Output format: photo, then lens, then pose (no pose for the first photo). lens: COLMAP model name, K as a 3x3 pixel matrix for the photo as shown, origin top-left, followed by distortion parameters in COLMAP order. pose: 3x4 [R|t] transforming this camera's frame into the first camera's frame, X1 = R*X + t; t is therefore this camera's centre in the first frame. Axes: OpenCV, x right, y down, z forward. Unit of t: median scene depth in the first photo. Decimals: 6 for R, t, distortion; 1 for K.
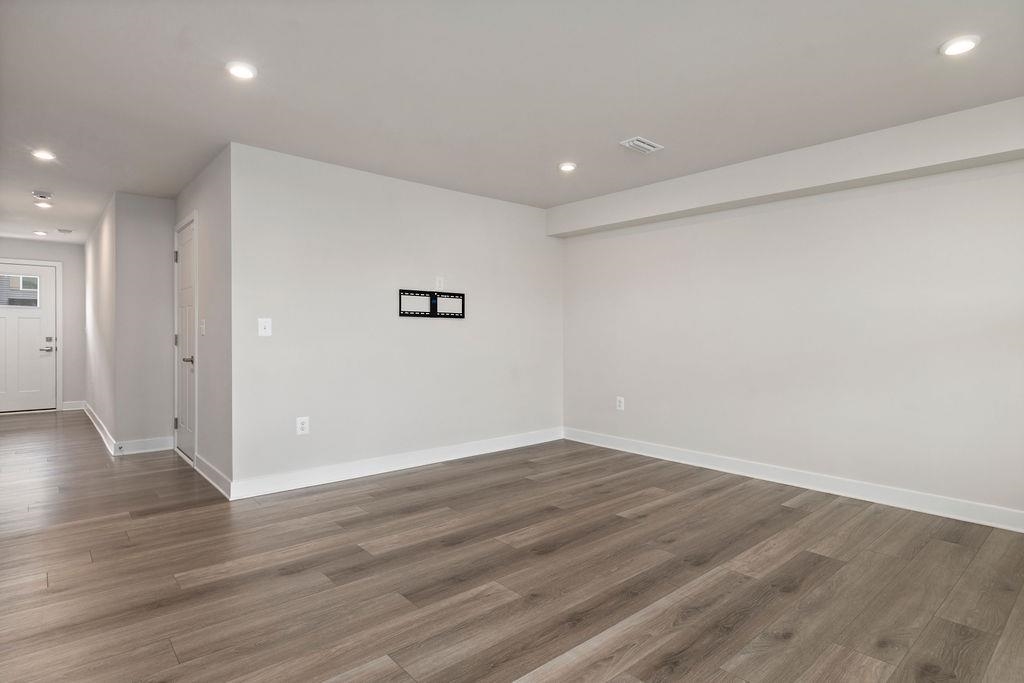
lens RADIAL K [[542.4, 0, 512.0], [0, 542.4, 341.5], [0, 0, 1]] dist [-0.000548, 0.000285]
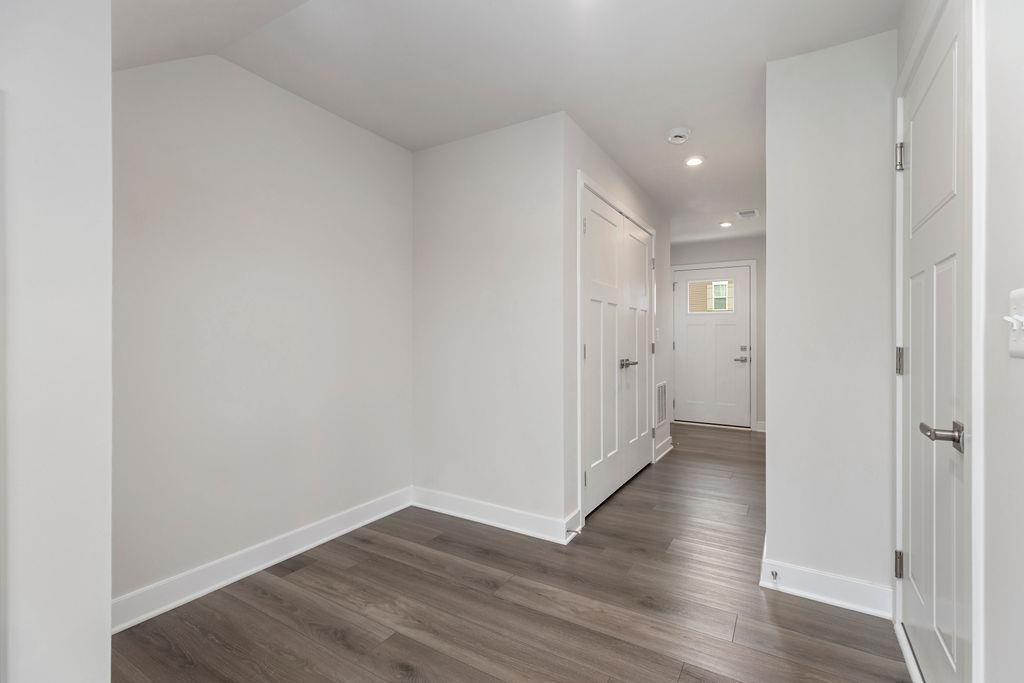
lens RADIAL K [[453.3, 0, 512.0], [0, 453.3, 341.5], [0, 0, 1]] dist [0.002192, 0.000312]
pose [[0.295739, -0.002489, -0.955265, -0.363347], [-0.007287, 0.999962, -0.004862, -0.012917], [0.955241, 0.008399, 0.295710, 0.594257]]
